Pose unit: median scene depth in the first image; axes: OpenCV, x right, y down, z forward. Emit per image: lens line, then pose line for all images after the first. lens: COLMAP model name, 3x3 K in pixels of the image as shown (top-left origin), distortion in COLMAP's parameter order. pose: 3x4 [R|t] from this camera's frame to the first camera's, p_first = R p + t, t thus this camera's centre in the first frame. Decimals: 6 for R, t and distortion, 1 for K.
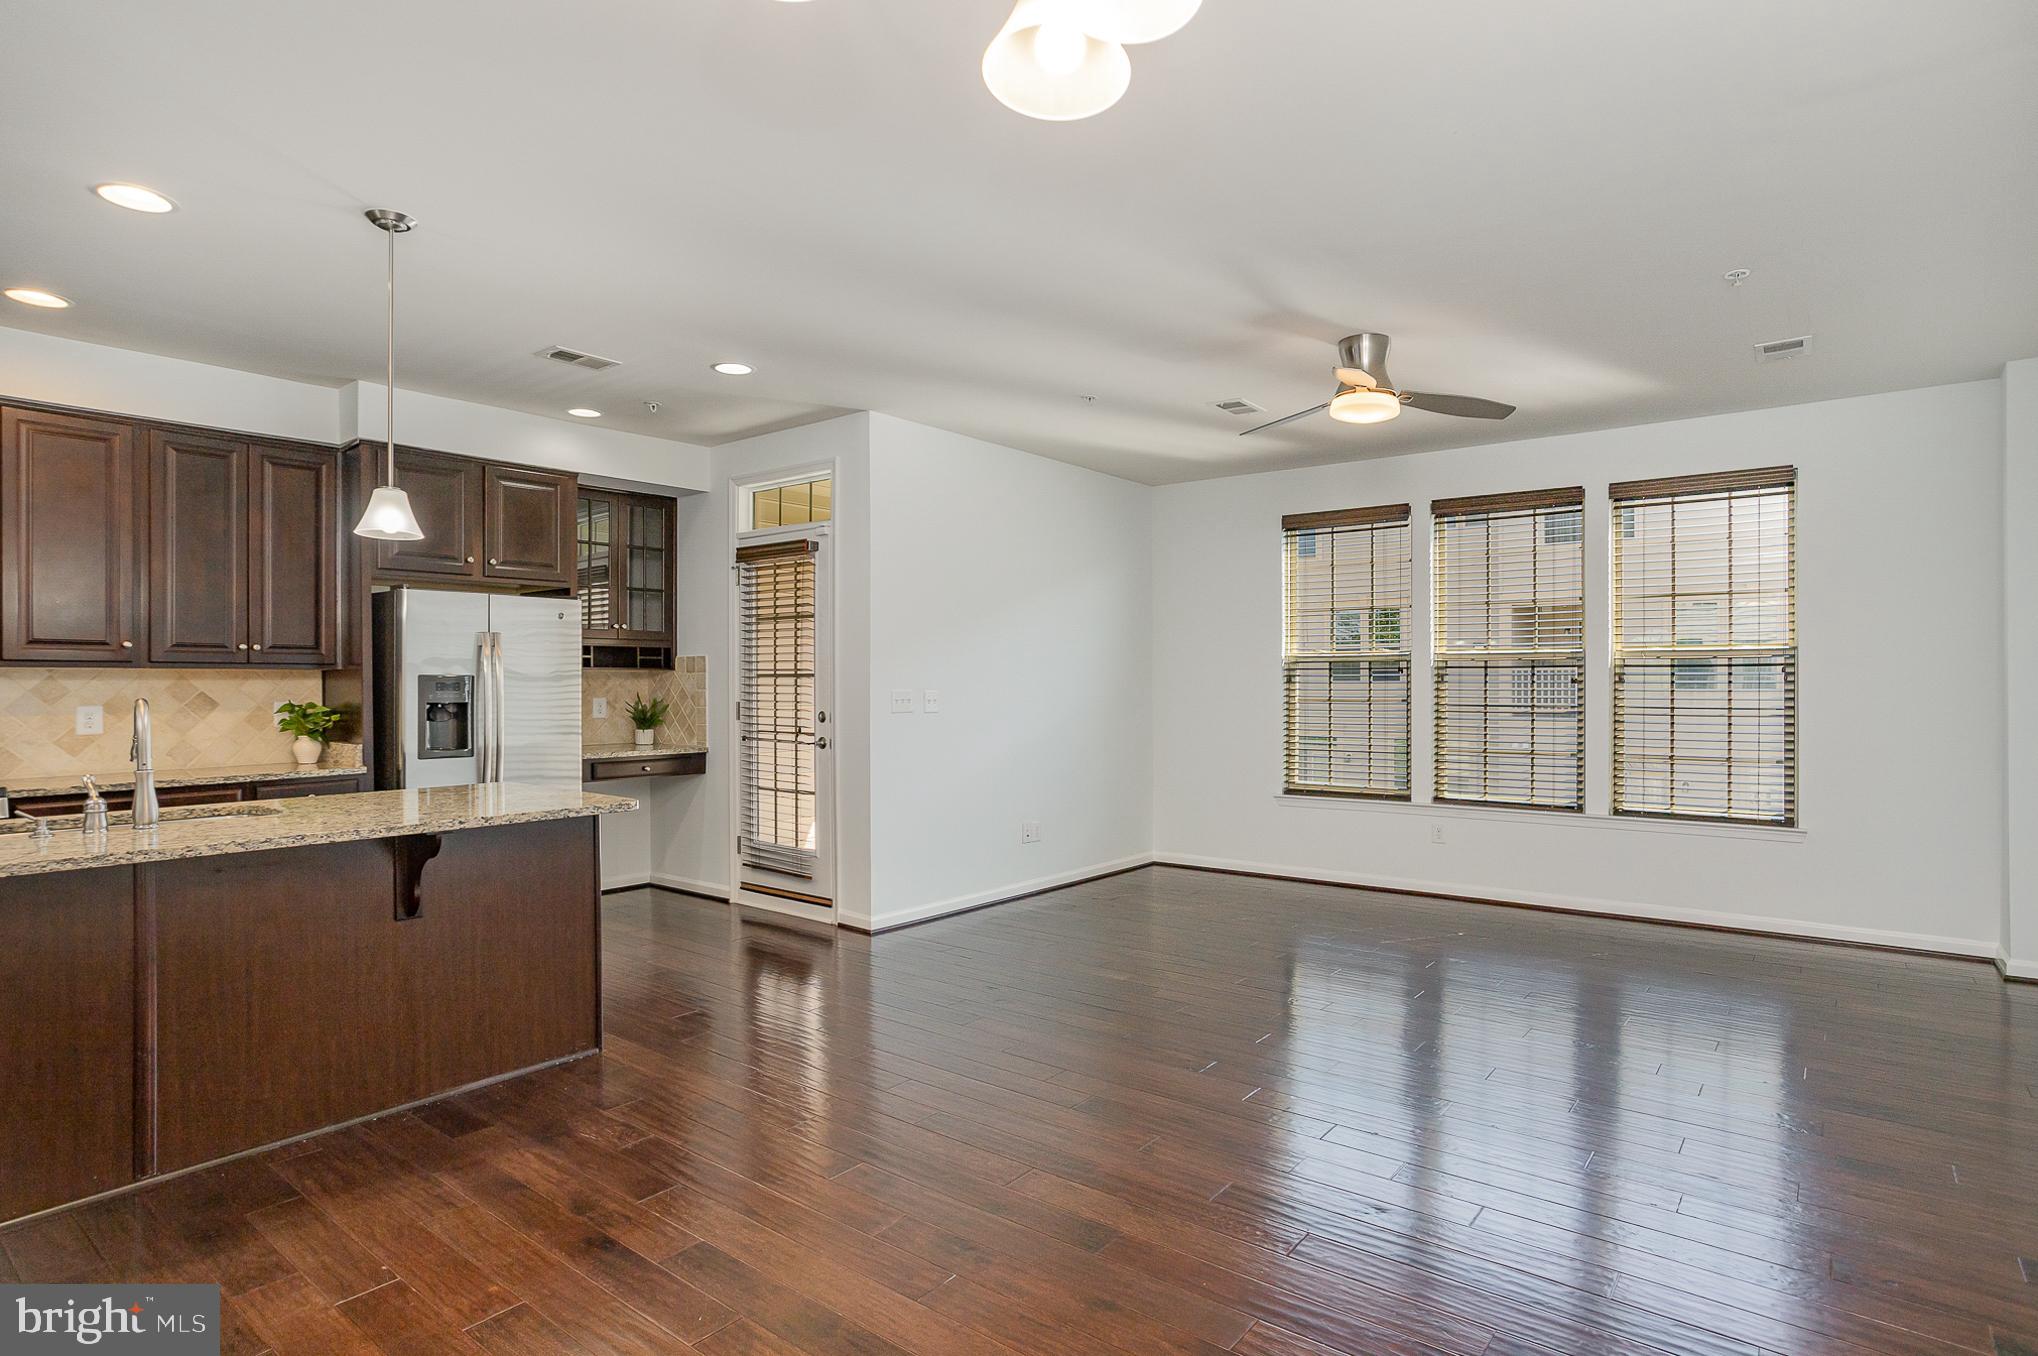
lens RADIAL K [[1064.7, 0, 1039.4], [0, 1064.7, 678.8], [0, 0, 1]] dist [-0.061097, 0.043804]
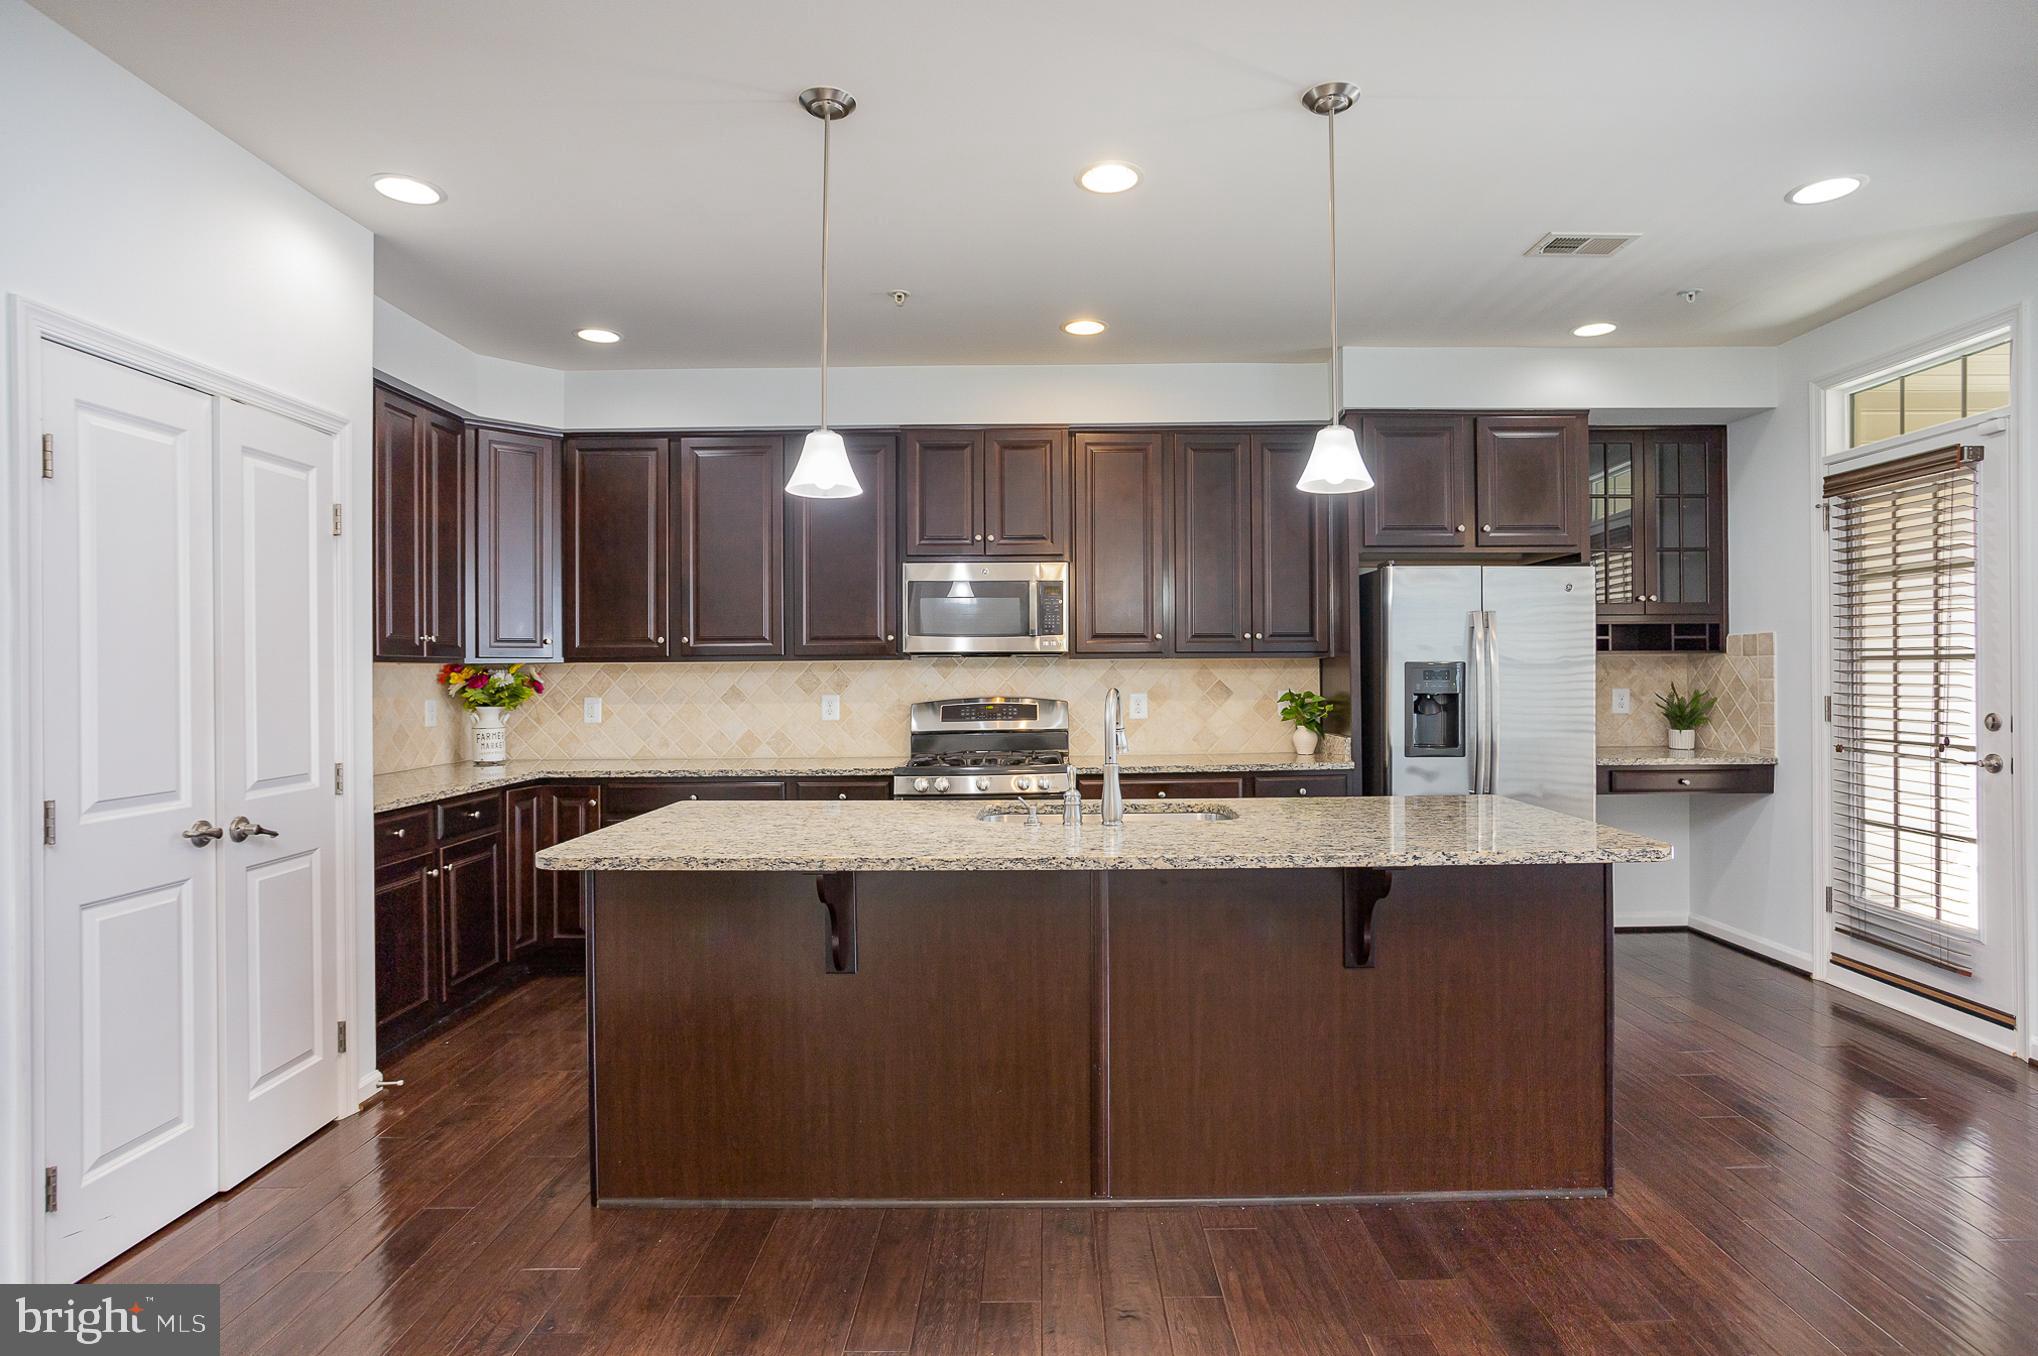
lens RADIAL K [[1064.7, 0, 1039.4], [0, 1064.7, 678.8], [0, 0, 1]] dist [-0.061097, 0.043804]
pose [[0.616589, 0.000982, -0.787285, -0.067098], [0.007801, 0.999943, 0.007357, 0.001250], [0.787247, -0.010678, 0.616546, 0.174940]]
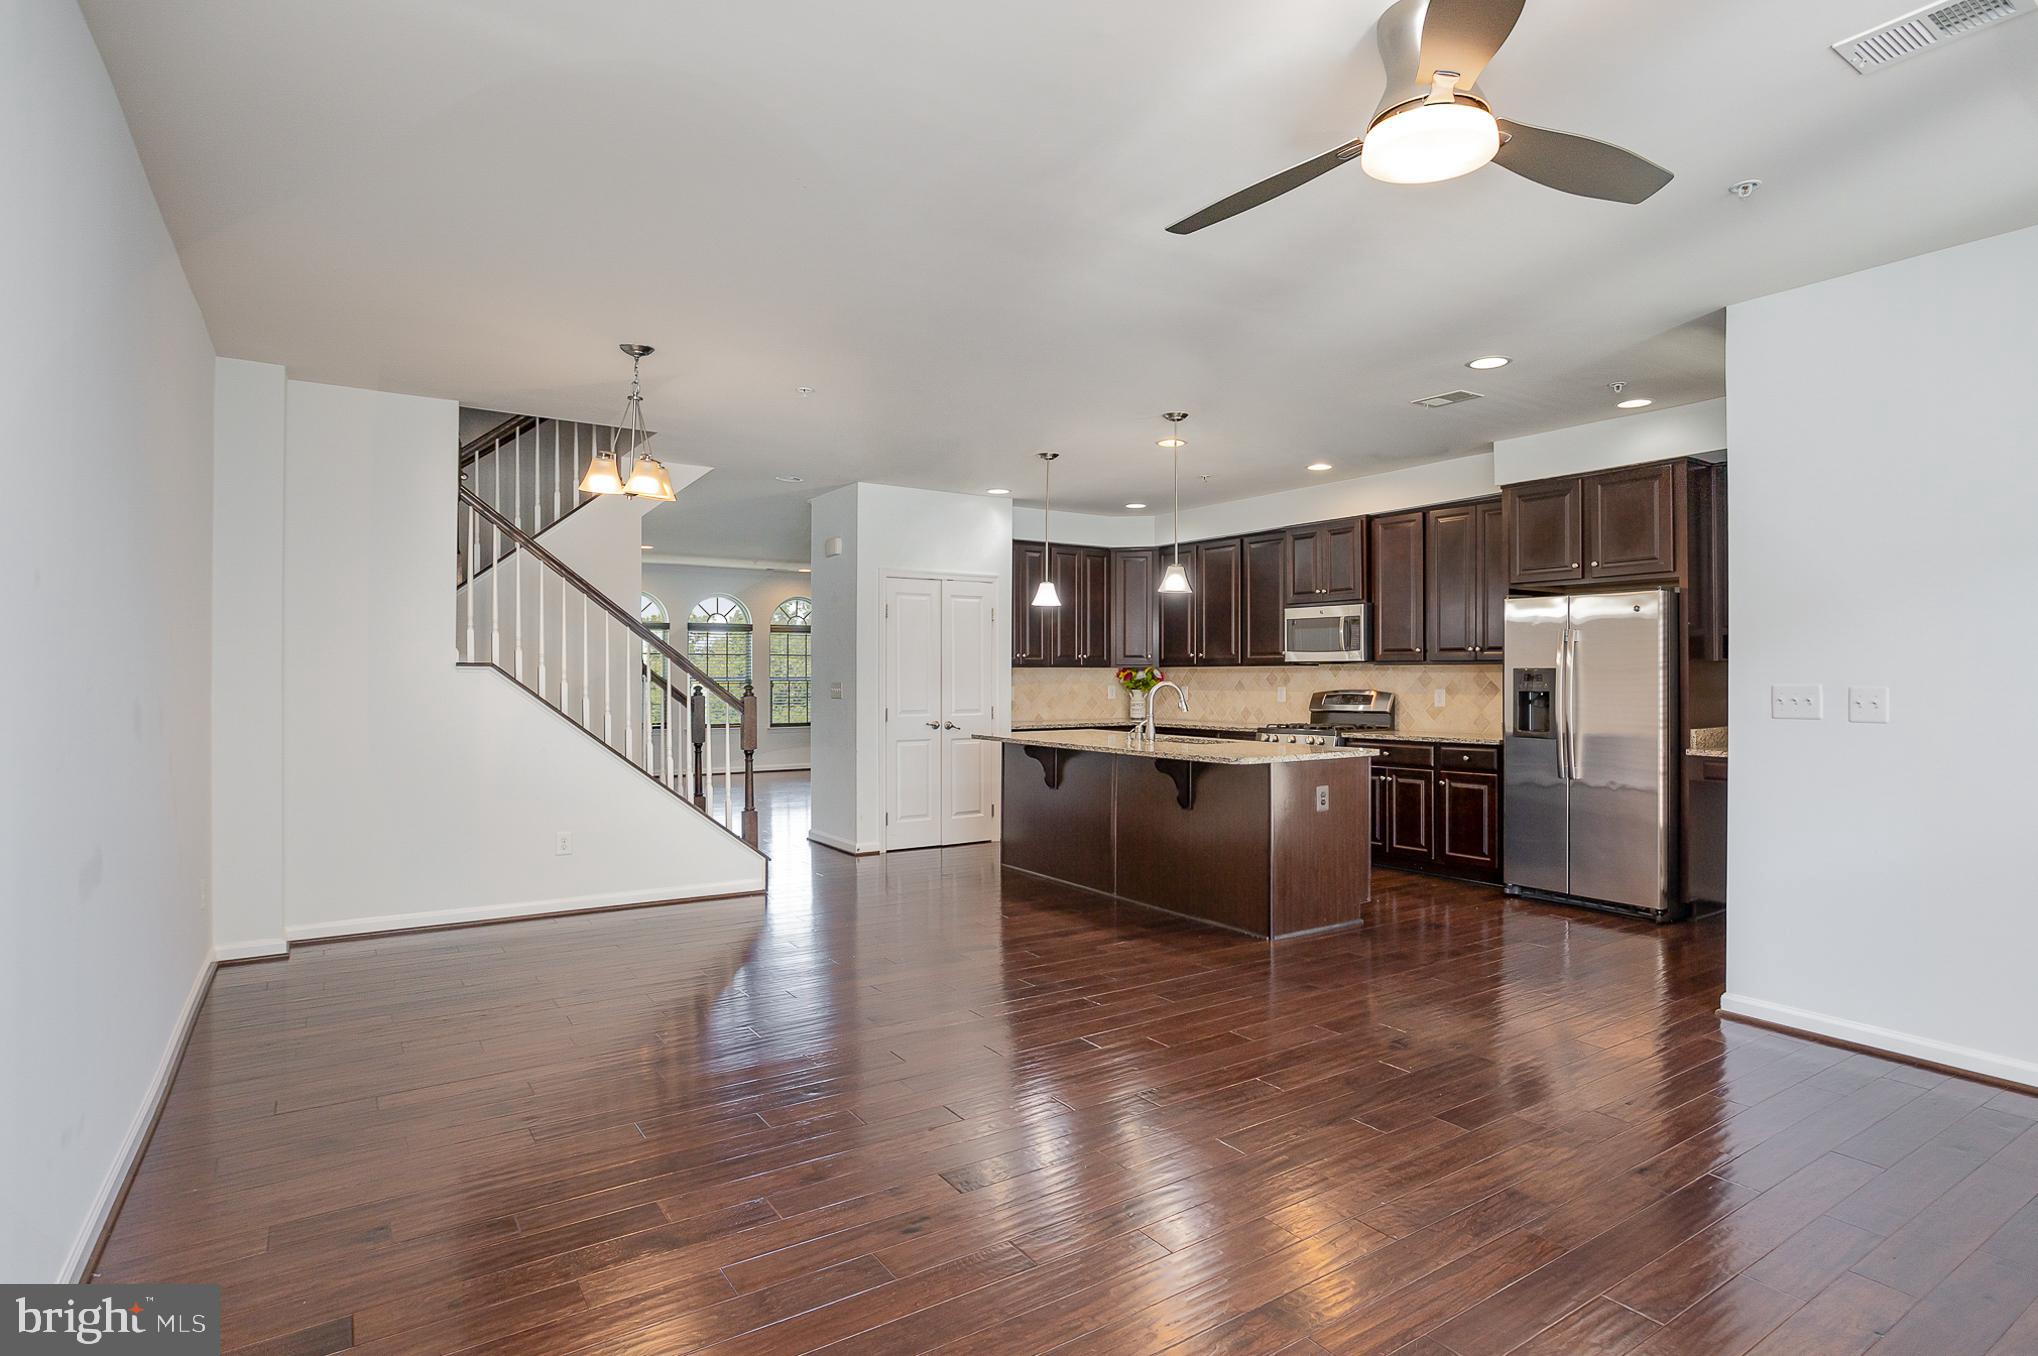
lens RADIAL K [[1064.7, 0, 1039.4], [0, 1064.7, 678.8], [0, 0, 1]] dist [-0.061097, 0.043804]
pose [[-0.321495, 0.004523, -0.946900, 0.647451], [0.002166, 0.999989, 0.004041, 0.002139], [0.946909, -0.000752, -0.321502, 0.752628]]
